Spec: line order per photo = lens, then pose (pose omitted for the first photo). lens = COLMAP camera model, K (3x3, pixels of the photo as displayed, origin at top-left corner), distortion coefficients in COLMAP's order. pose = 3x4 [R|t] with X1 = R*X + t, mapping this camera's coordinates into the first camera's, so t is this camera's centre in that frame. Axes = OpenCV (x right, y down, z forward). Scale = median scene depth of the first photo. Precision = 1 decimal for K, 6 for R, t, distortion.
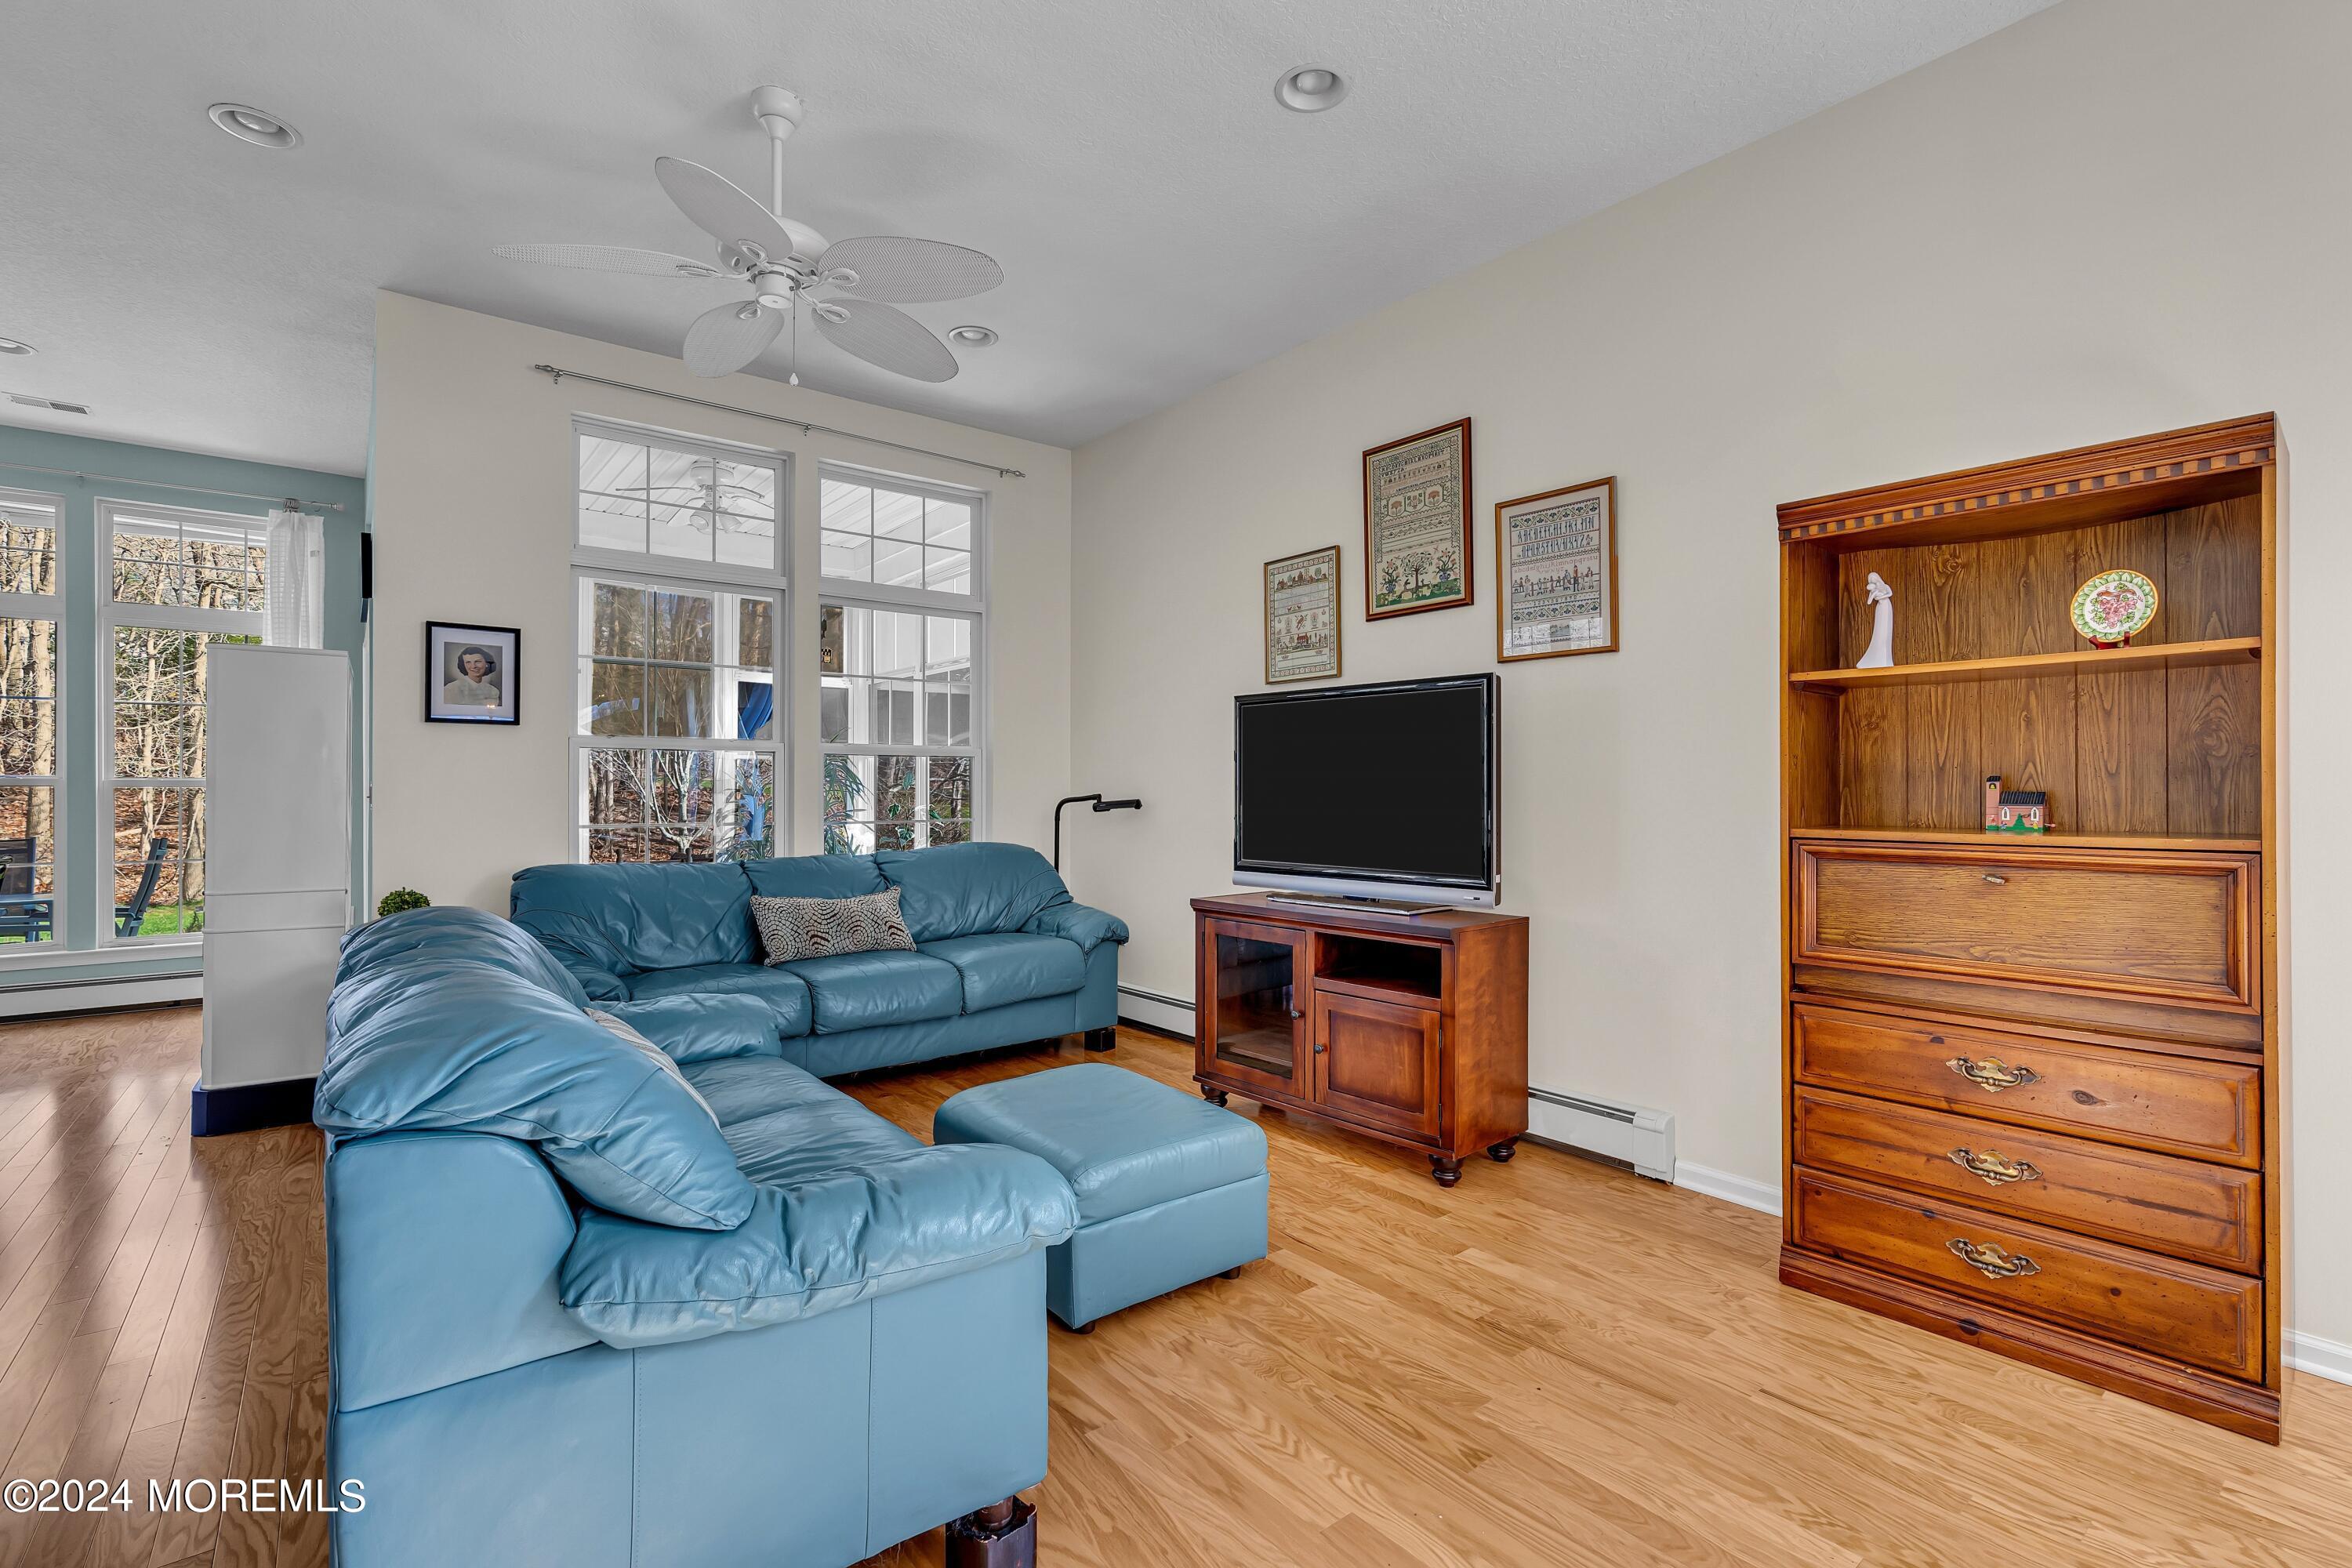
lens RADIAL K [[1056.4, 0, 1195.5], [0, 1056.4, 784.7], [0, 0, 1]] dist [-0.009503, 0.003948]
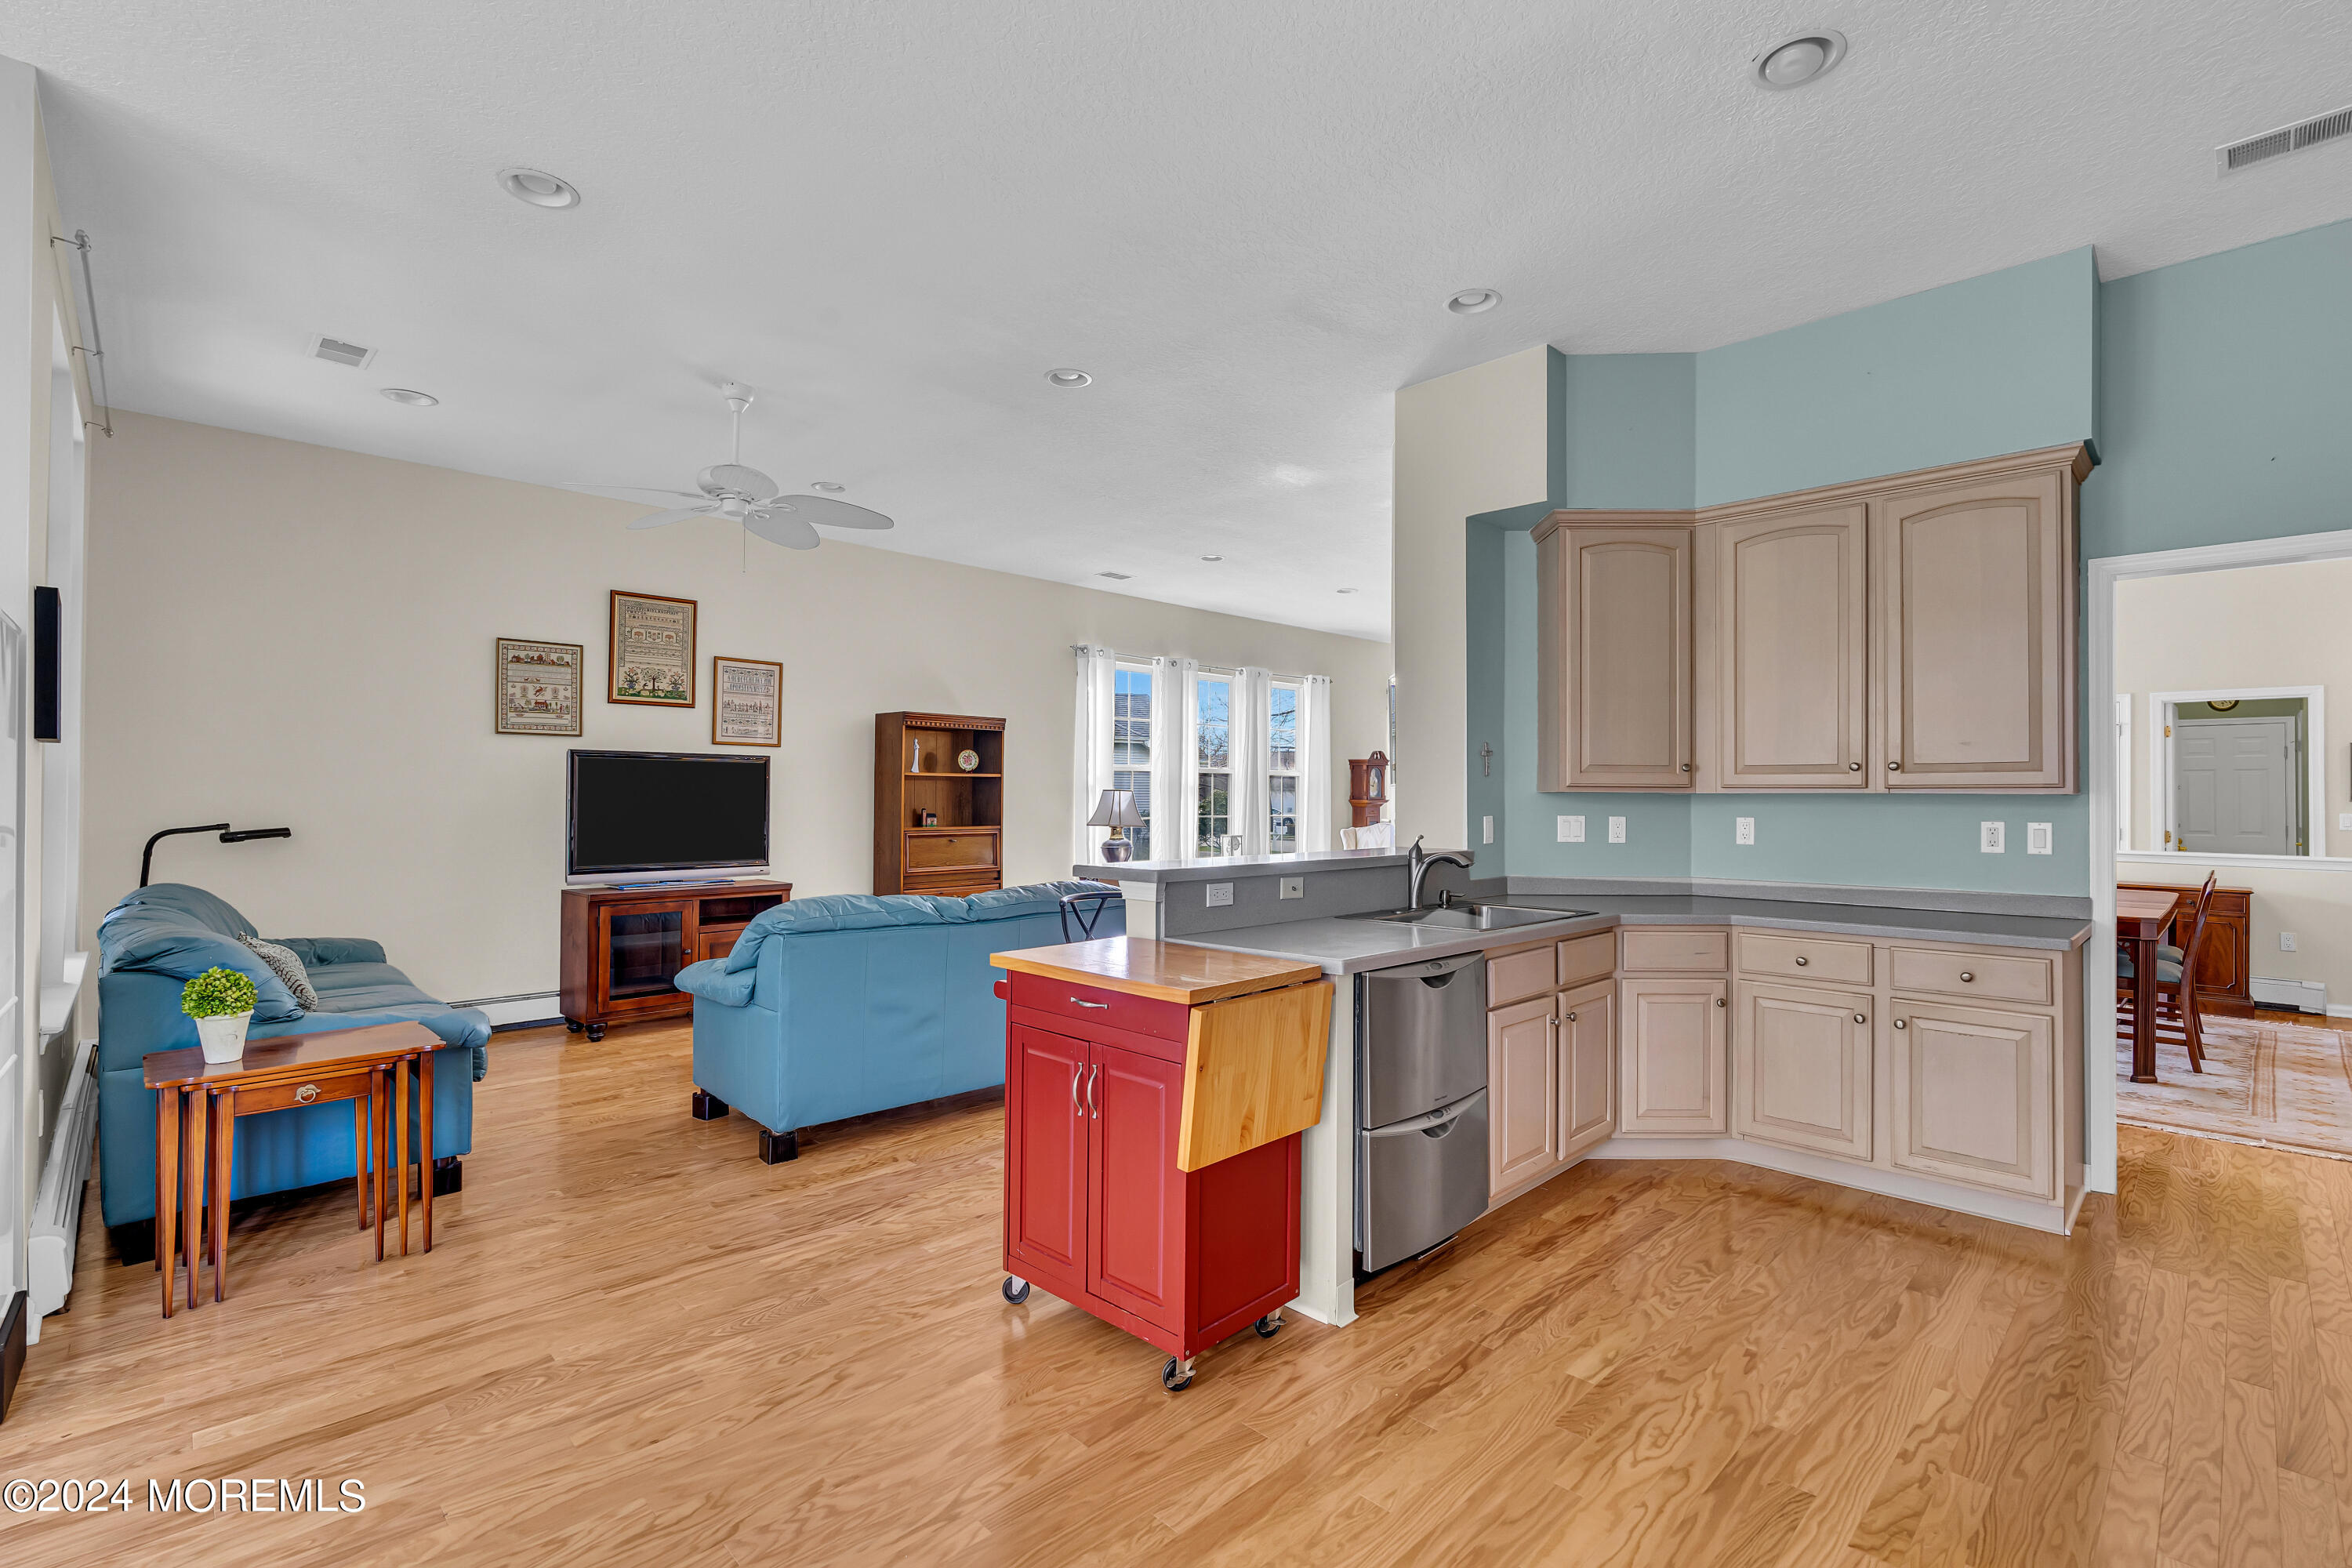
lens RADIAL K [[1056.4, 0, 1177.0], [0, 1056.4, 784.1], [0, 0, 1]] dist [-0.009503, 0.003948]
pose [[-0.099123, 0.011731, 0.995006, -1.452097], [-0.009210, 0.999877, -0.012706, -0.028509], [-0.995033, -0.010423, -0.099003, 0.354214]]
